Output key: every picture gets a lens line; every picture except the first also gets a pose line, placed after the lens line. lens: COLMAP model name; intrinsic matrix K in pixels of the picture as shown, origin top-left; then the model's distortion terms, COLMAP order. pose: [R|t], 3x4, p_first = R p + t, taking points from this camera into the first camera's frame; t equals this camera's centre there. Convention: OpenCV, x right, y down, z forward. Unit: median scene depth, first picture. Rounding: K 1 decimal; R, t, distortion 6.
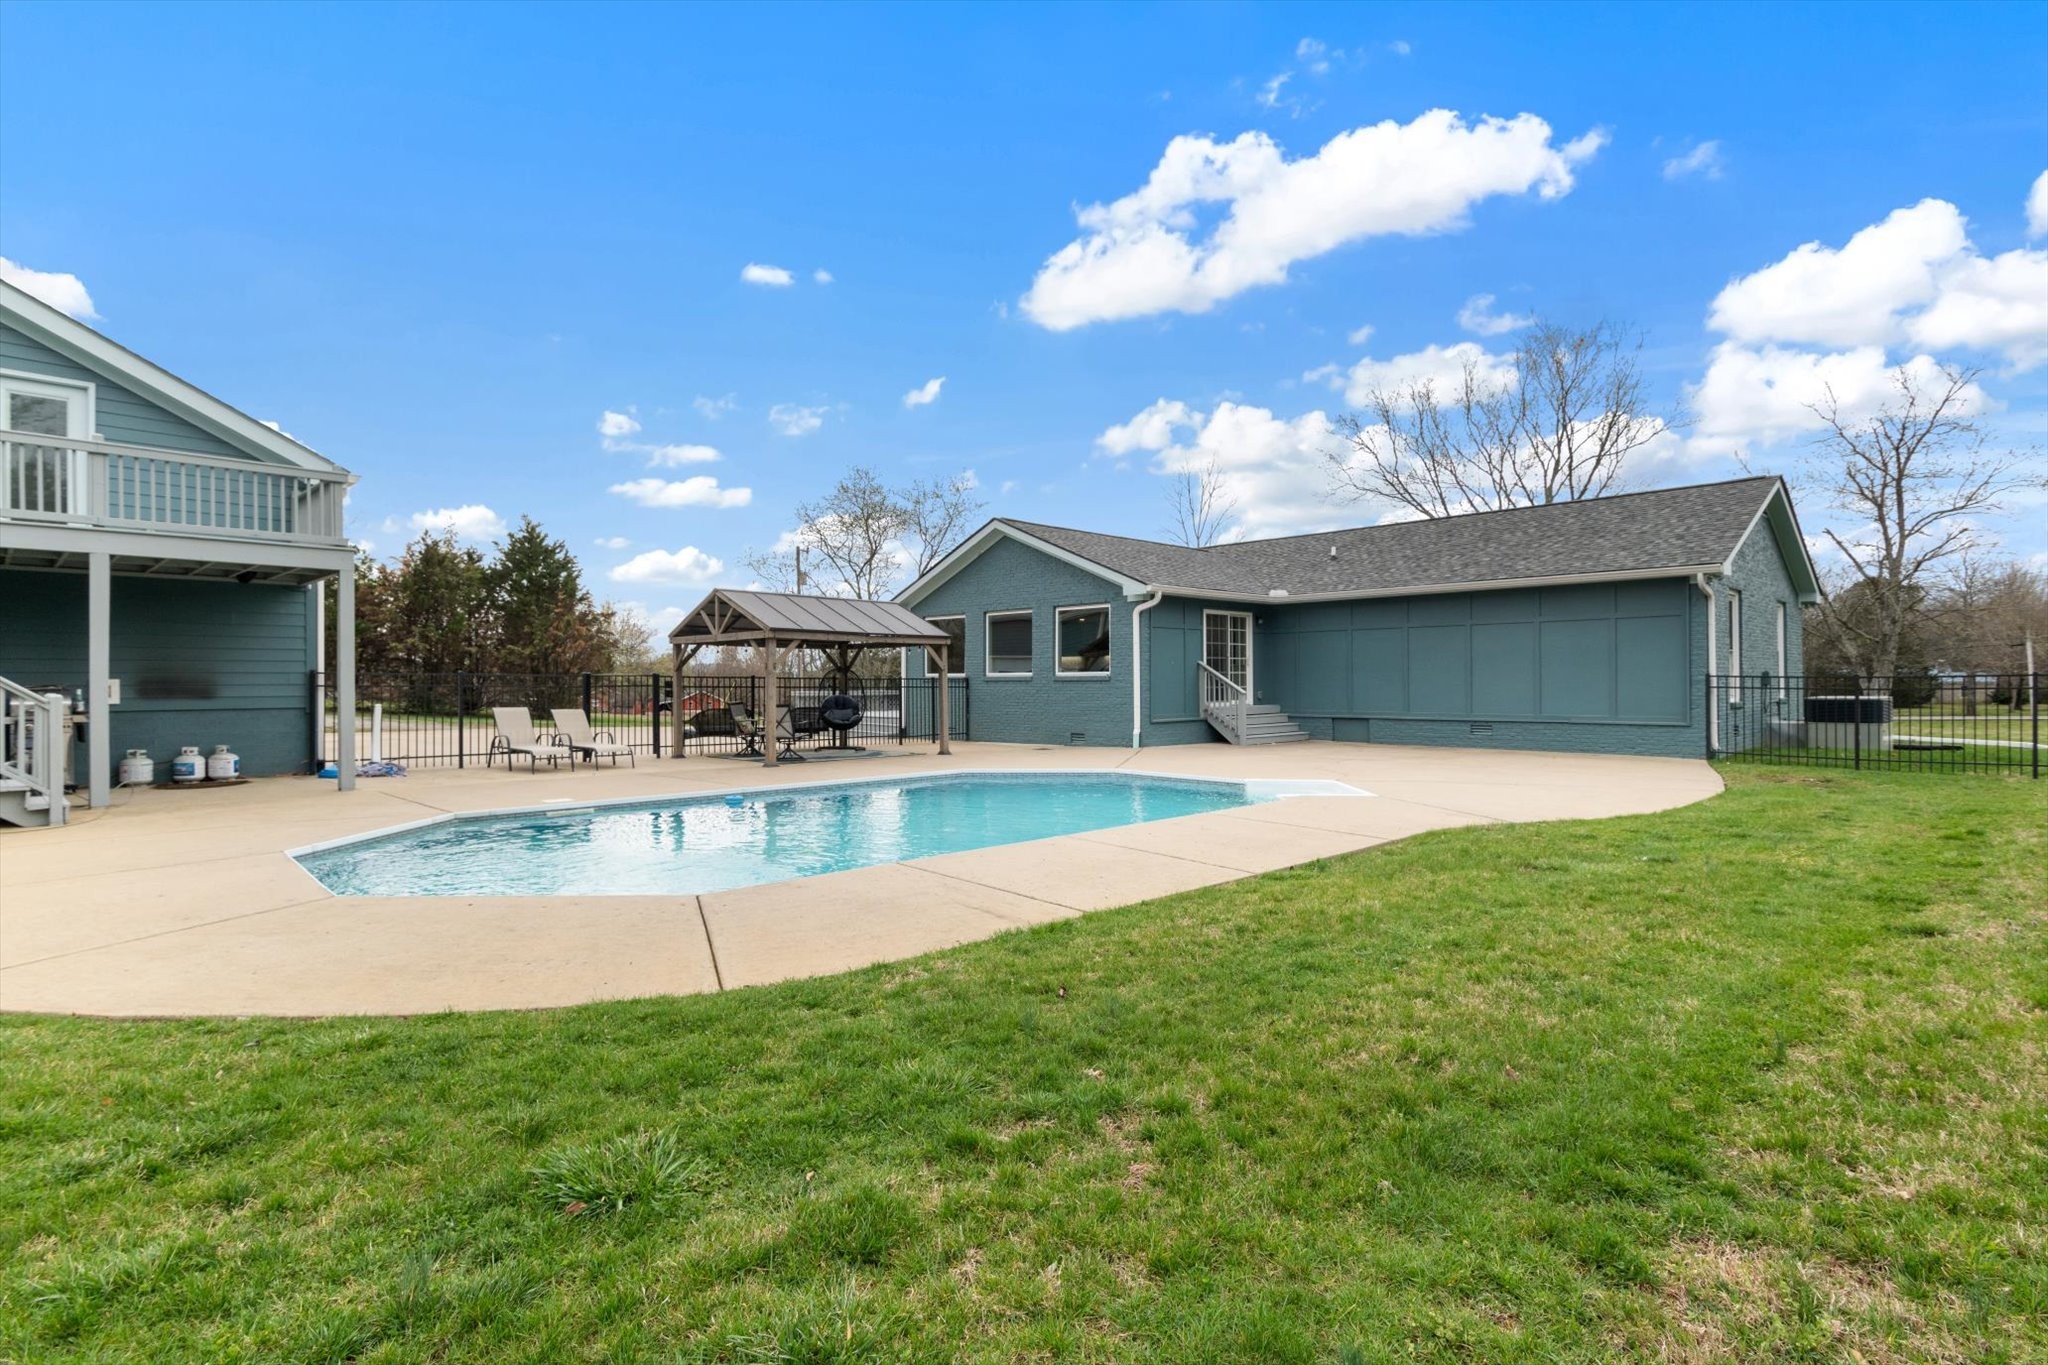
lens RADIAL K [[998.0, 0, 1024.0], [0, 998.0, 682.5], [0, 0, 1]] dist [-0.000937, -0.000097]
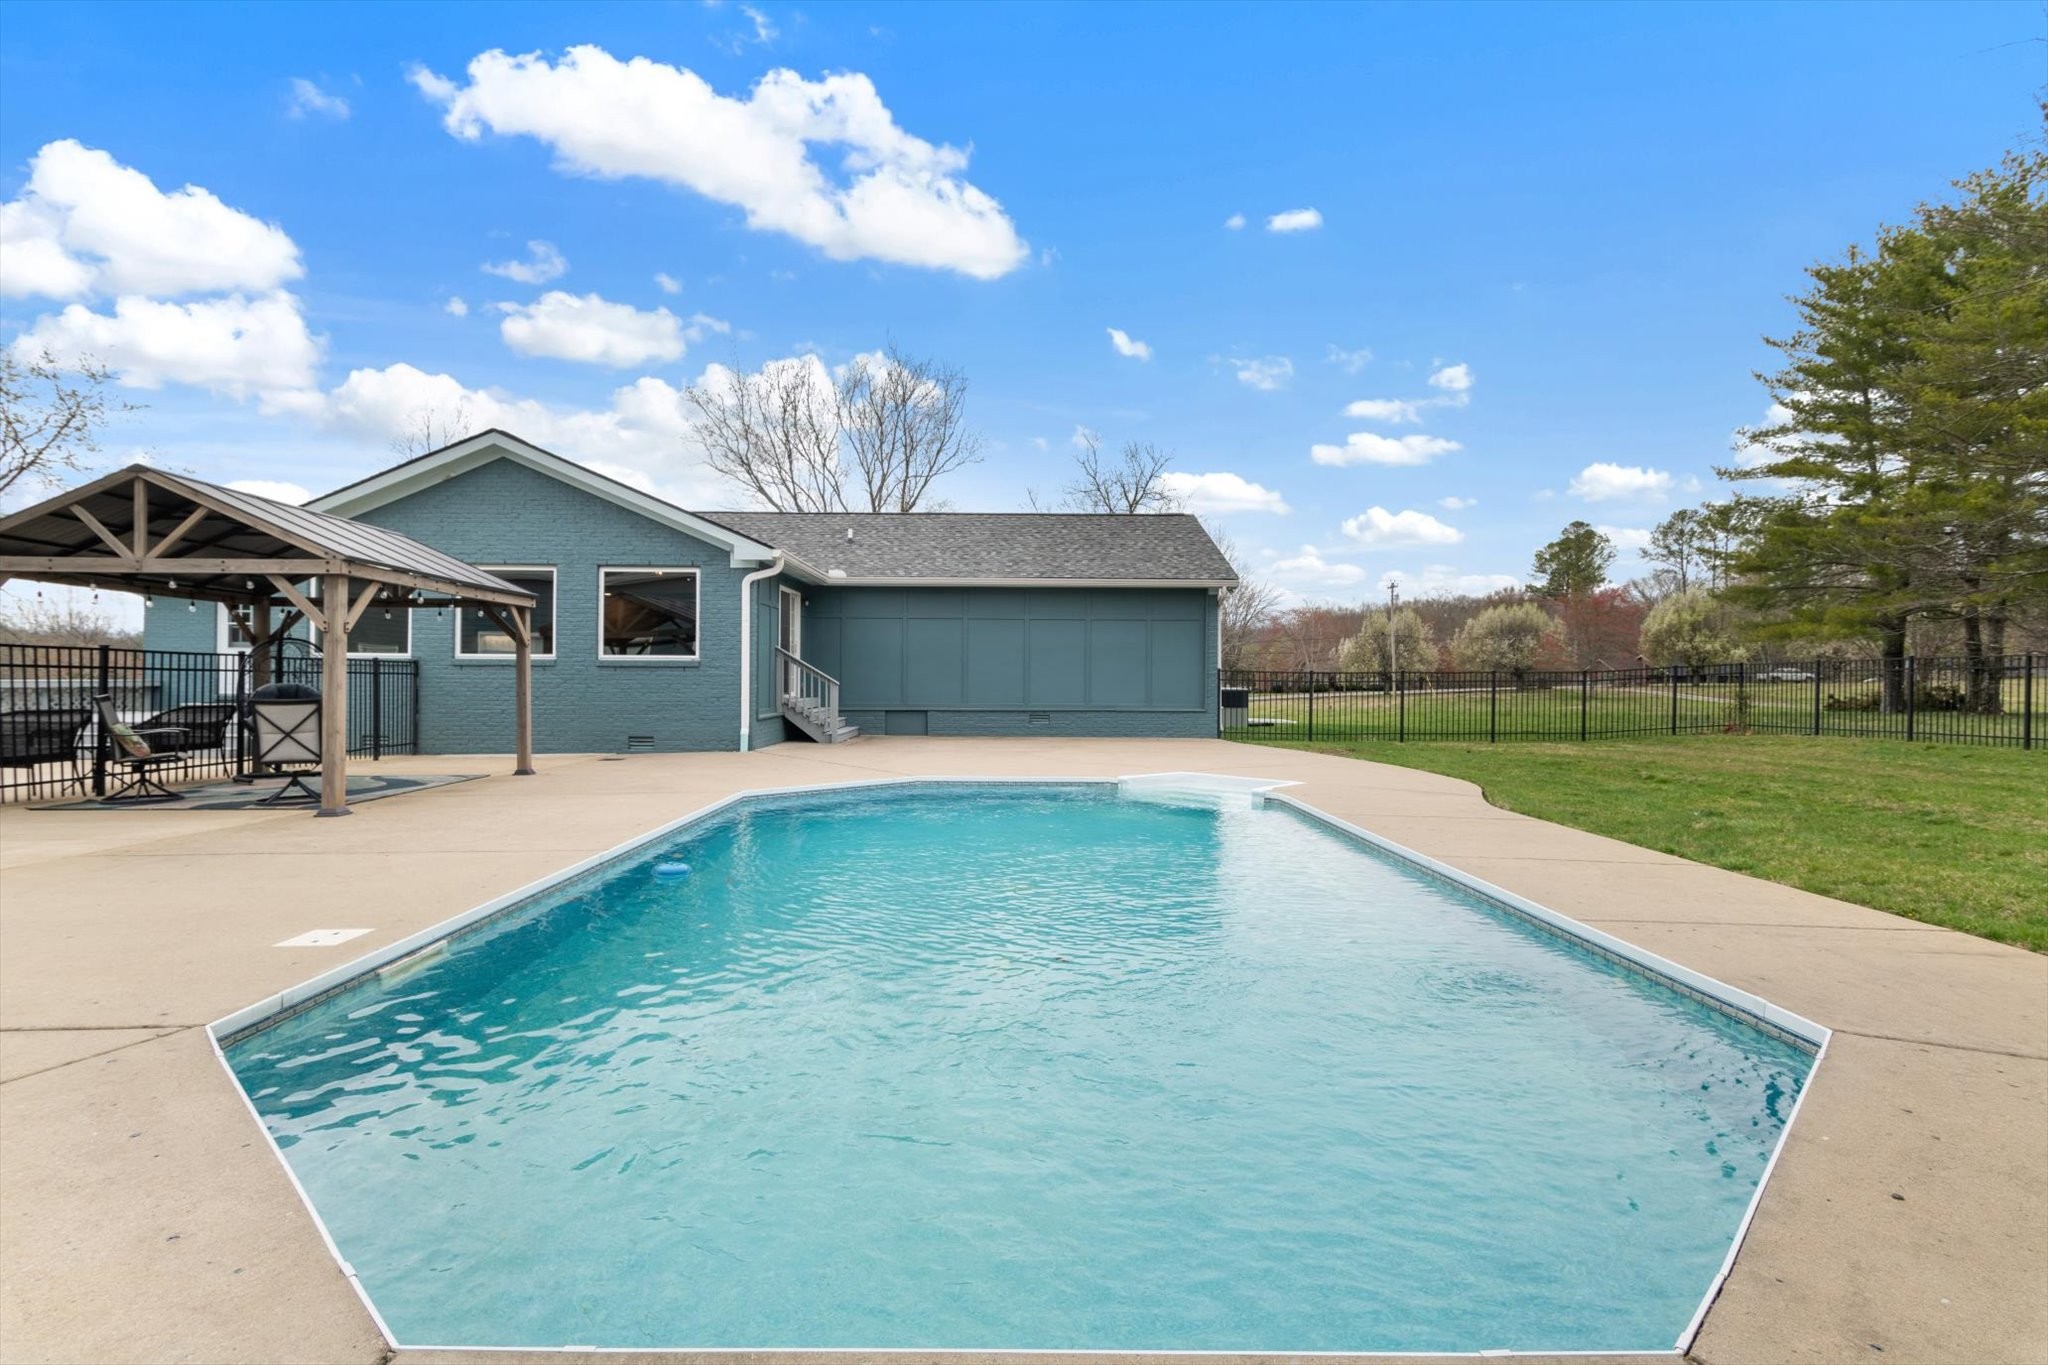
lens RADIAL K [[998.0, 0, 1024.0], [0, 998.0, 682.5], [0, 0, 1]] dist [-0.000937, -0.000097]
pose [[0.676495, 0.005092, 0.736430, -0.326175], [-0.008167, 0.999966, 0.000589, 0.007878], [-0.736402, -0.006413, 0.676514, 0.293480]]
